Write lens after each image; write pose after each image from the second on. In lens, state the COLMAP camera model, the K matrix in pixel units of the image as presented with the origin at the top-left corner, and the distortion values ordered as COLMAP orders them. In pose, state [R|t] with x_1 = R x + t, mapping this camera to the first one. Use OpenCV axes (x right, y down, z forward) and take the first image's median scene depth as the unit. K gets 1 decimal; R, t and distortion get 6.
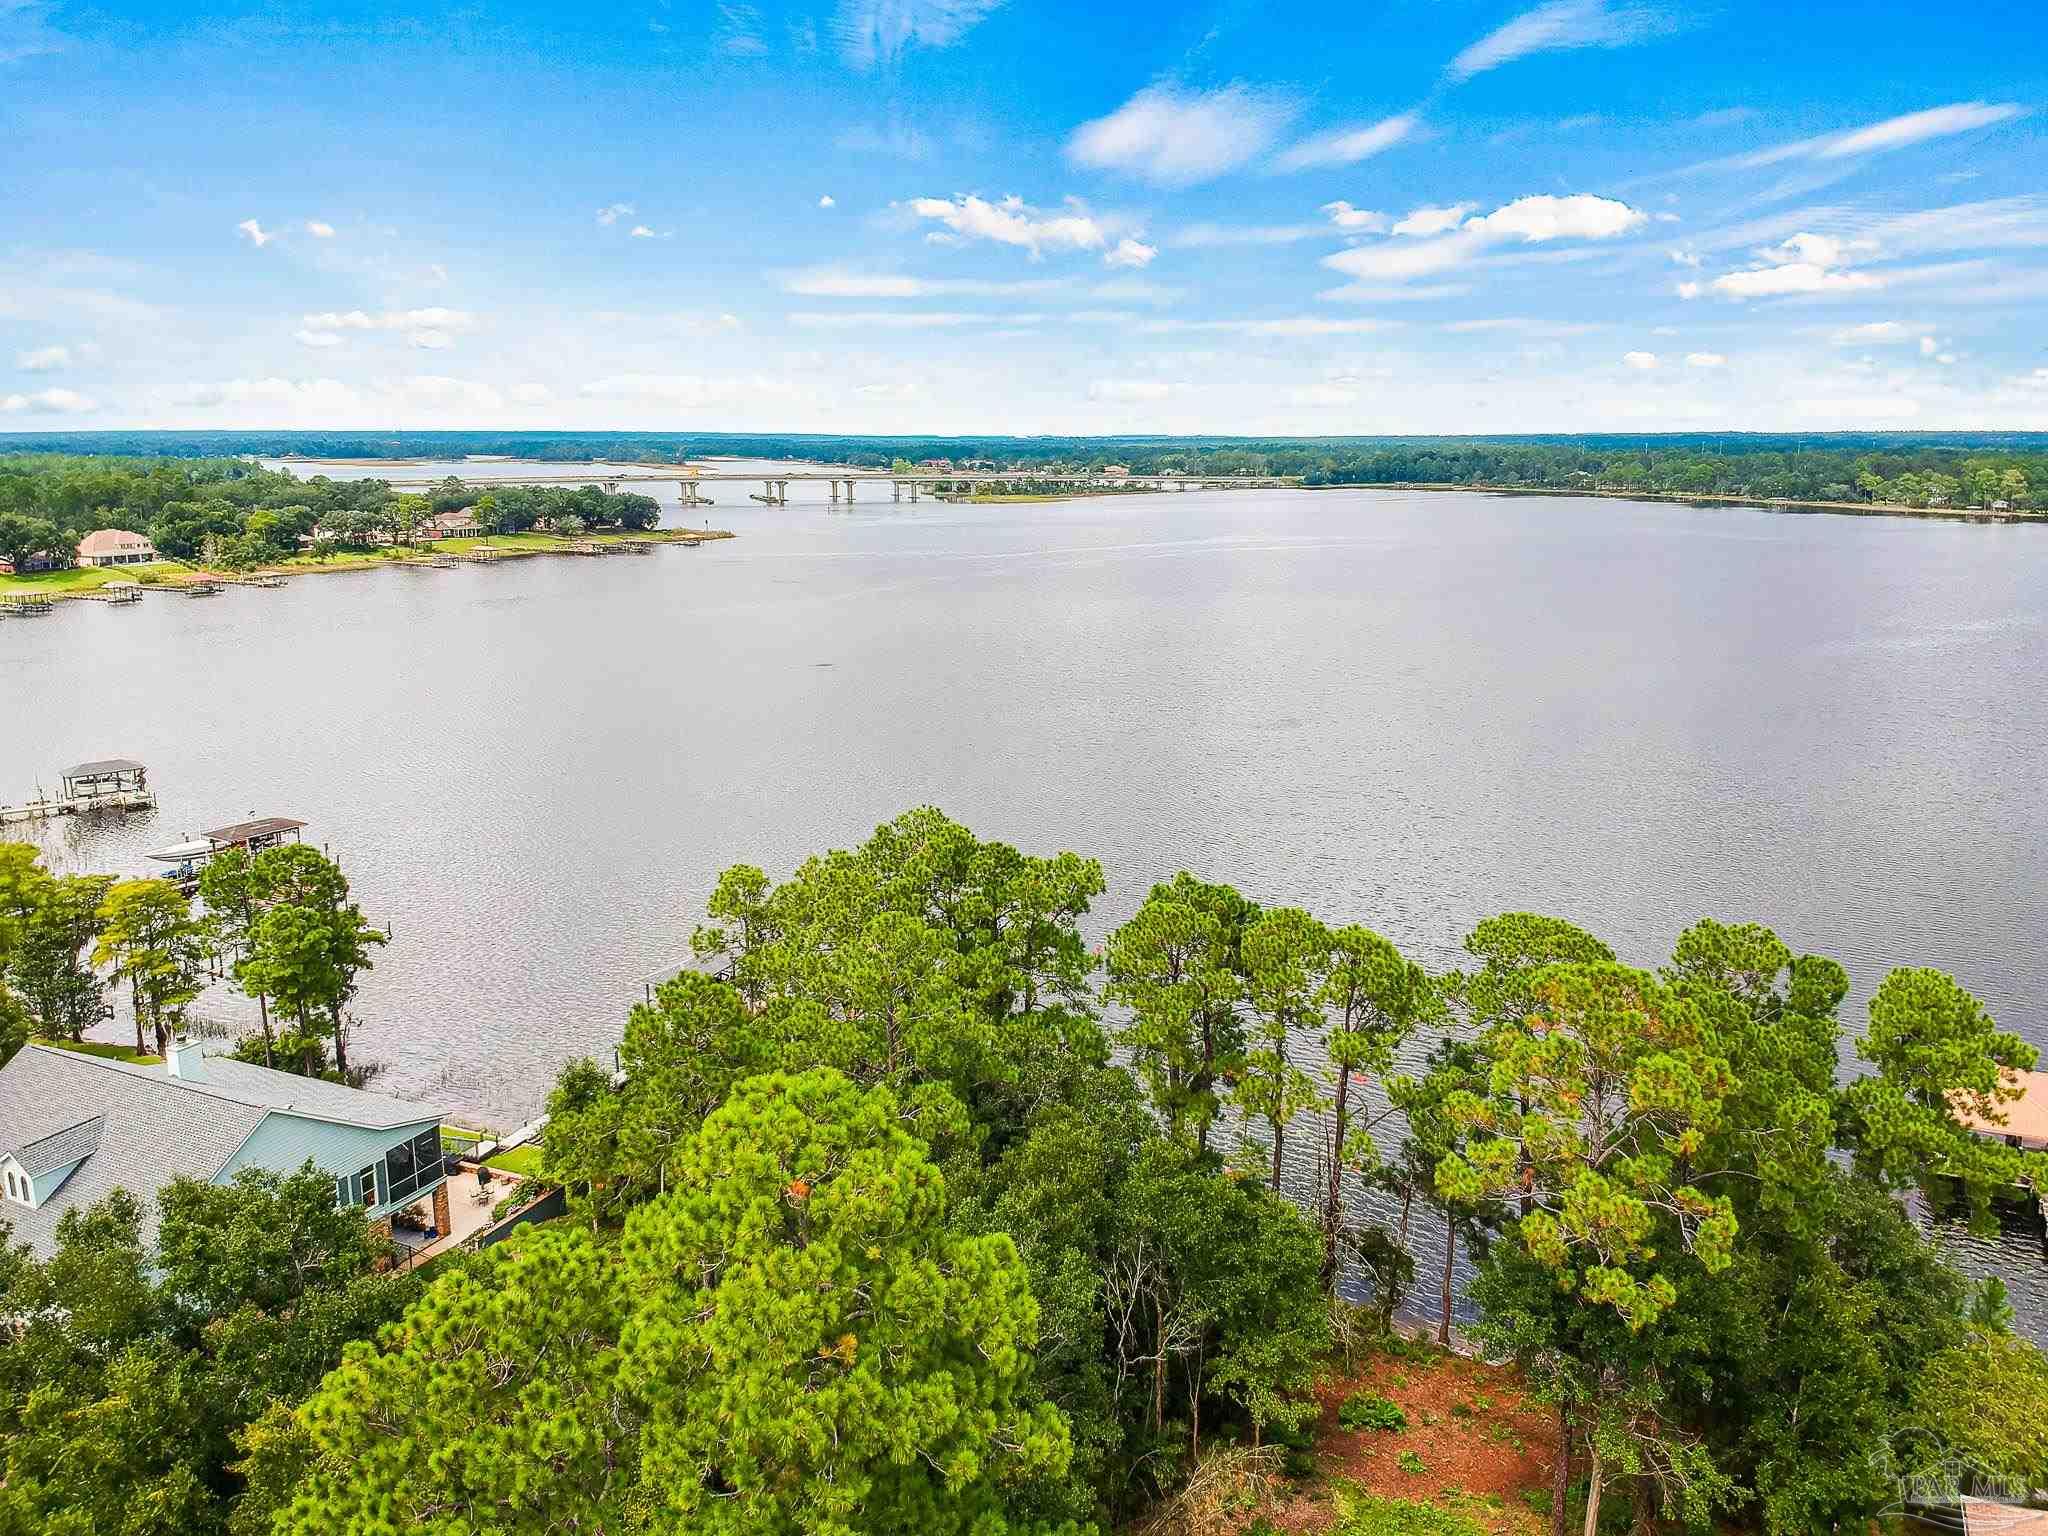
lens RADIAL K [[1511.3, 0, 1024.0], [0, 1511.3, 768.0], [0, 0, 1]] dist [0.039434, -0.084995]
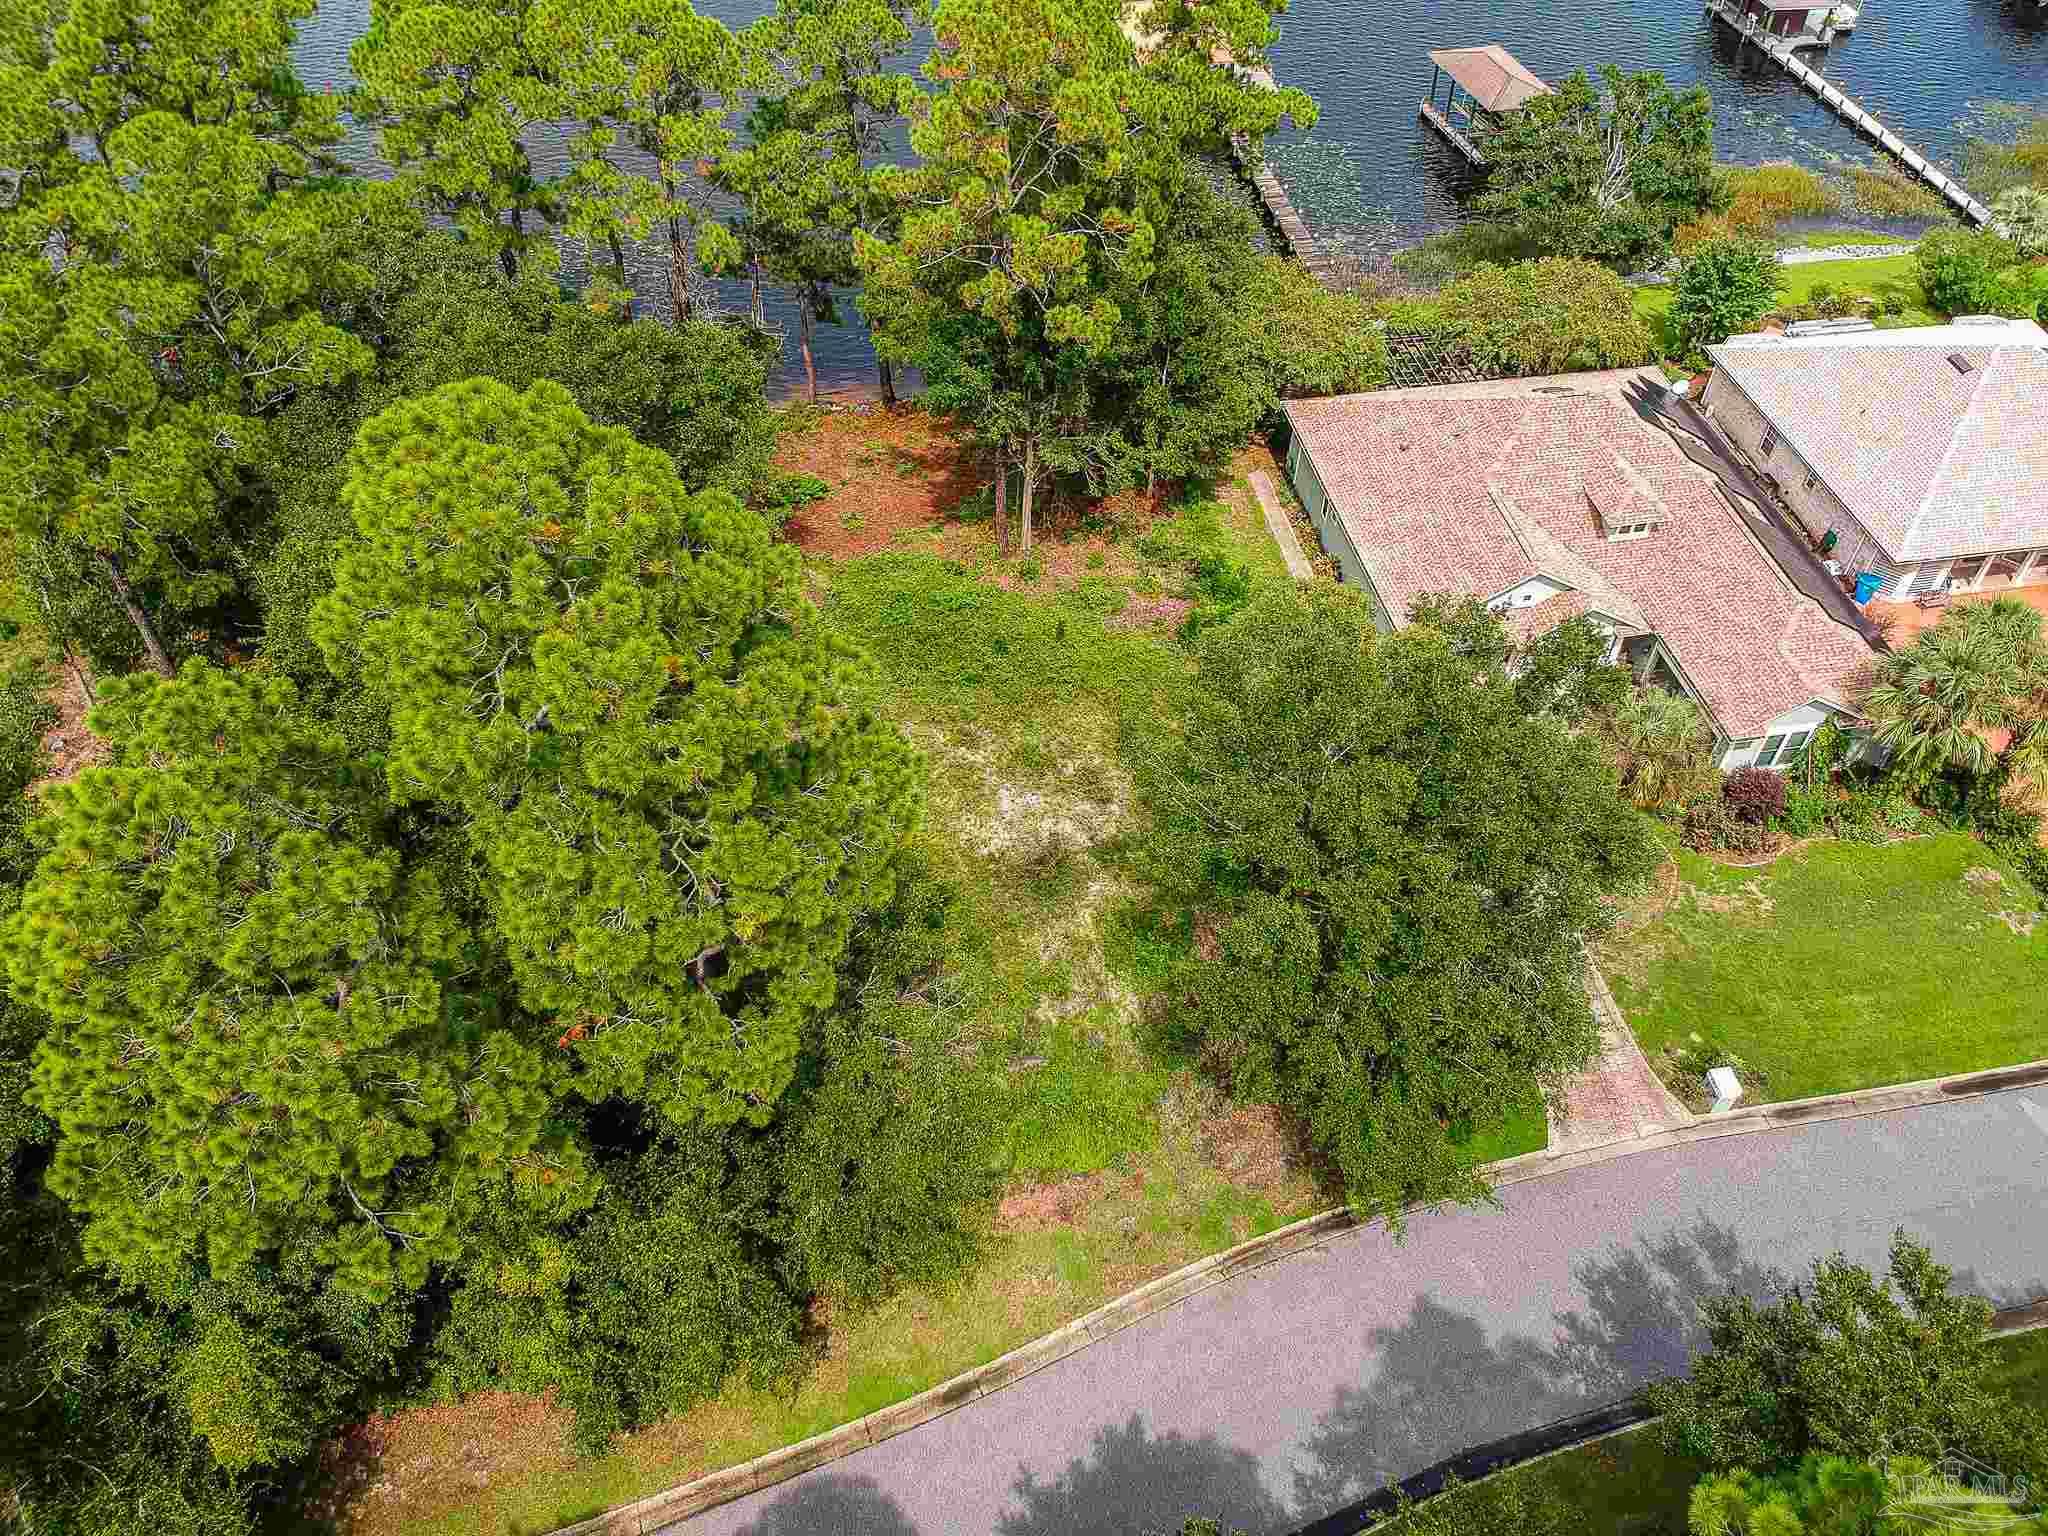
lens RADIAL K [[1511.3, 0, 1024.0], [0, 1511.3, 768.0], [0, 0, 1]] dist [0.039434, -0.084995]
pose [[0.820361, -0.410206, 0.398420, -0.190680], [0.102833, 0.791192, 0.602860, -0.058214], [-0.562523, -0.453592, 0.691246, 0.126121]]
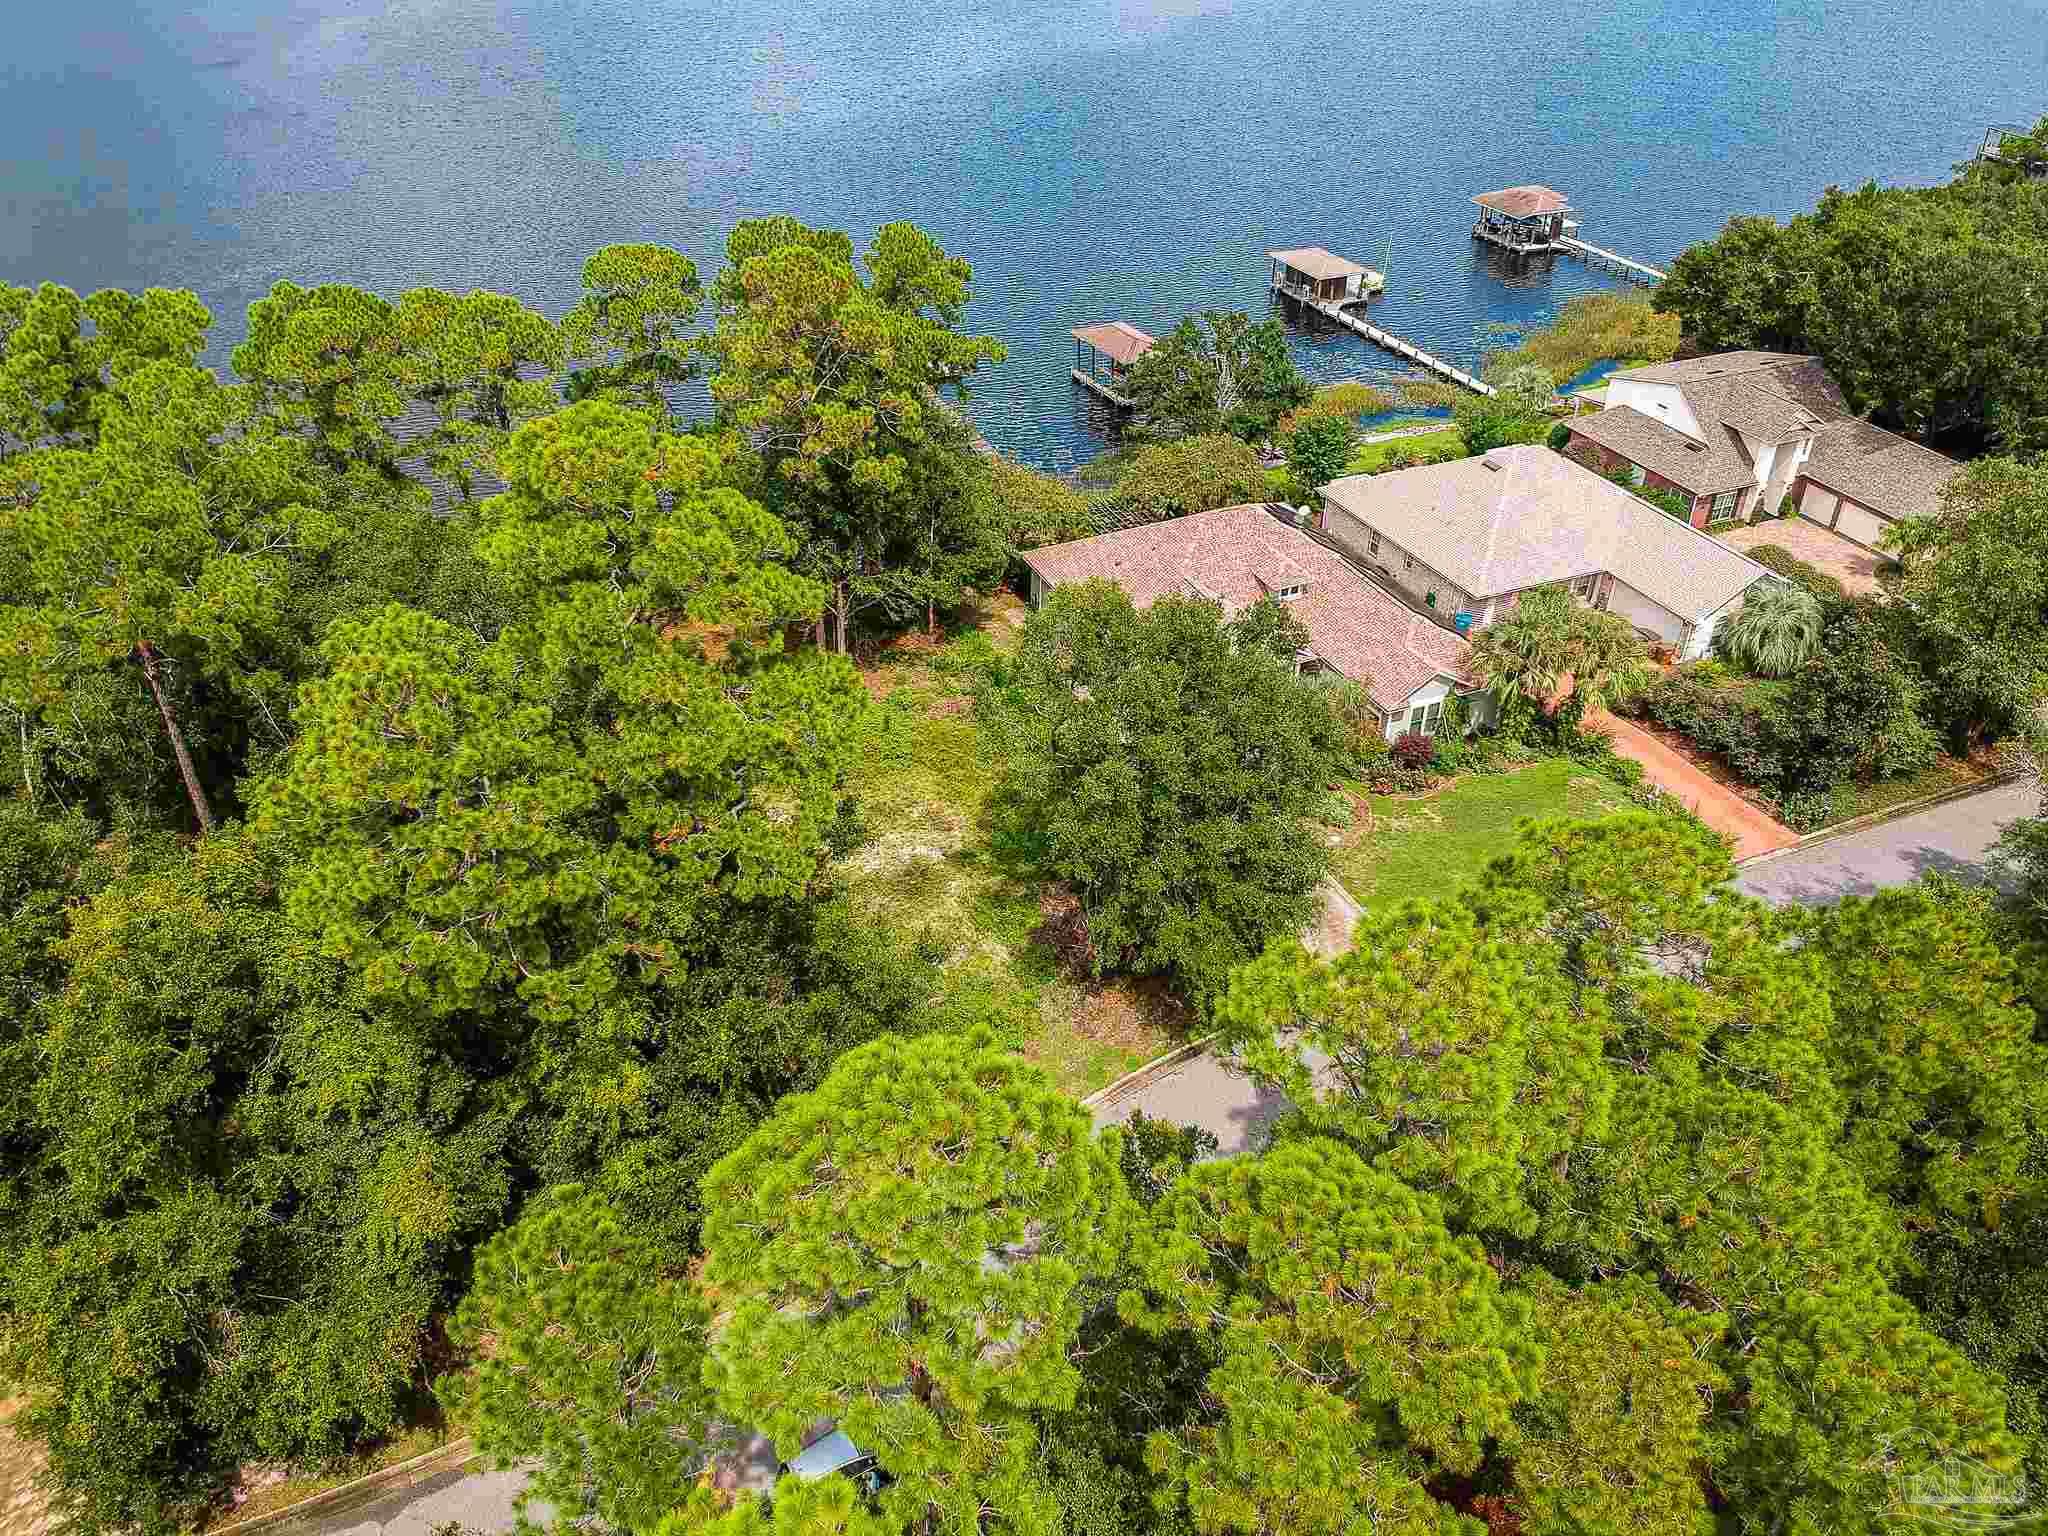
lens RADIAL K [[1486.2, 0, 1024.0], [0, 1486.2, 768.0], [0, 0, 1]] dist [0.082542, -0.000464]
pose [[0.662827, -0.419626, 0.620141, -0.512683], [0.141975, 0.883619, 0.446163, -0.026856], [-0.735190, -0.207684, 0.645263, -0.099043]]
